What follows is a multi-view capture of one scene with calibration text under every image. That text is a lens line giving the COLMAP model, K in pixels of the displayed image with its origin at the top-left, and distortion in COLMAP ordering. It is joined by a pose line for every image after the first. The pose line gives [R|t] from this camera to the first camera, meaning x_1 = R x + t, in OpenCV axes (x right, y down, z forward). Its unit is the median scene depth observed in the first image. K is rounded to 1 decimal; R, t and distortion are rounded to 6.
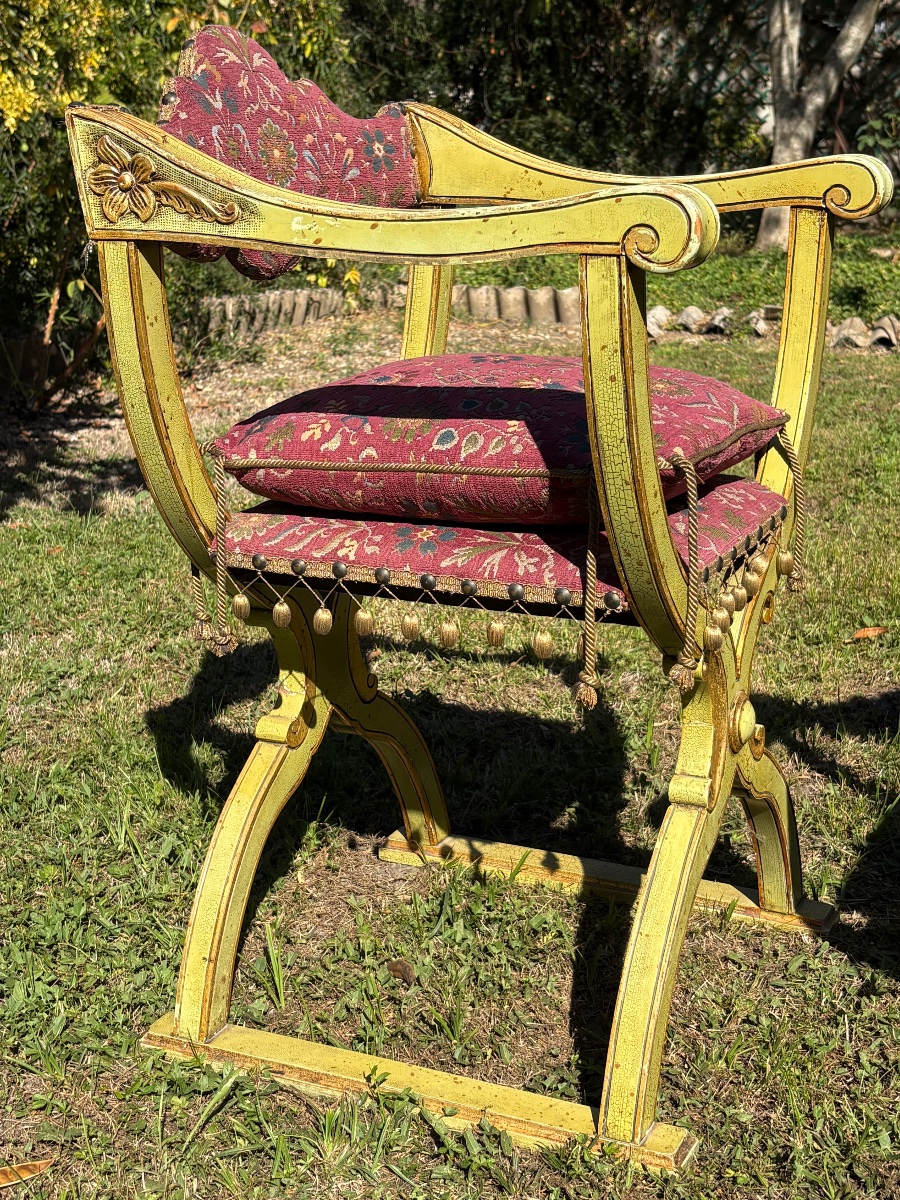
lens RADIAL K [[1734.6, 0, 450.0], [0, 1734.6, 600.0], [0, 0, 1]] dist [0.222604, -0.977318]
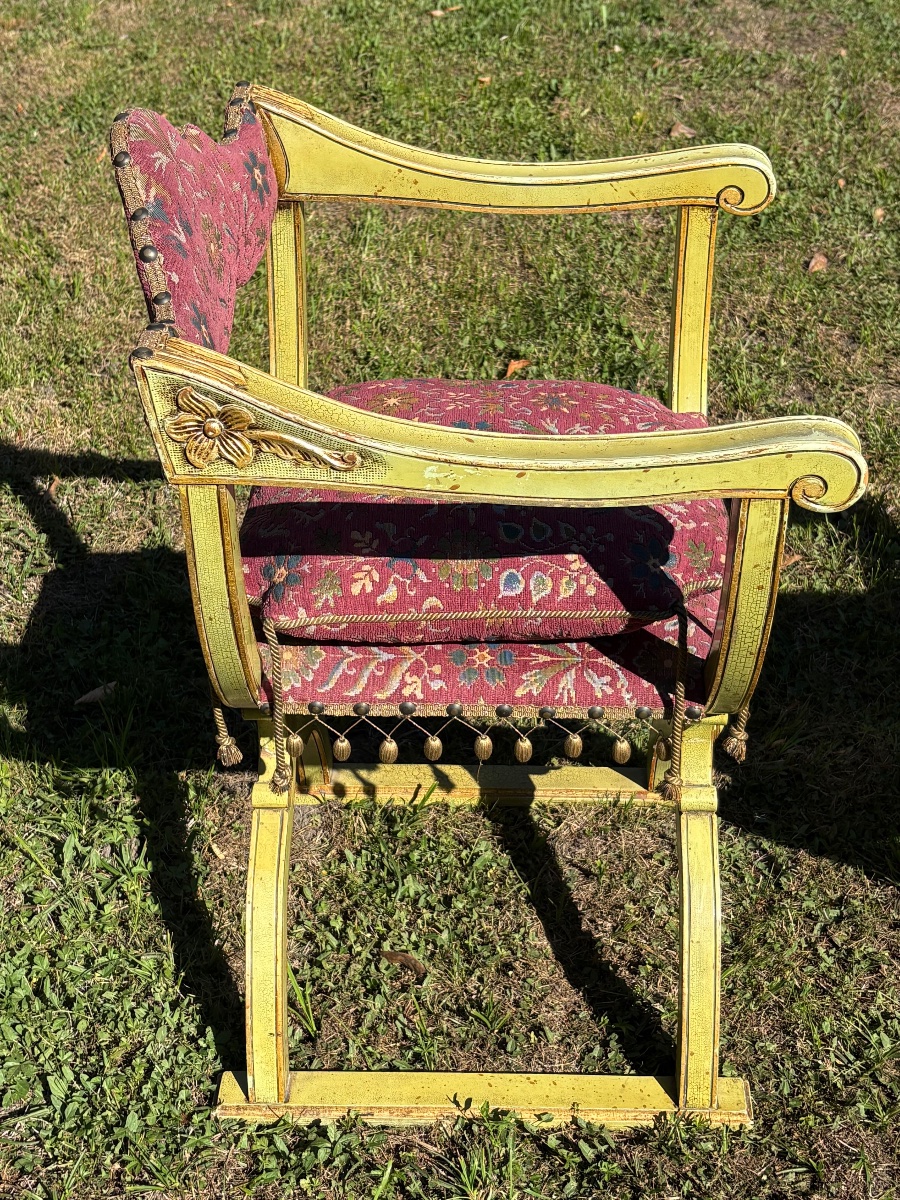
lens RADIAL K [[1760.6, 0, 450.0], [0, 1760.6, 600.0], [0, 0, 1]] dist [0.217044, -0.883878]
pose [[0.915746, -0.219949, 0.336203, -0.392364], [0.104265, 0.938265, 0.329829, -0.435474], [-0.387993, -0.266985, 0.882145, 0.095387]]
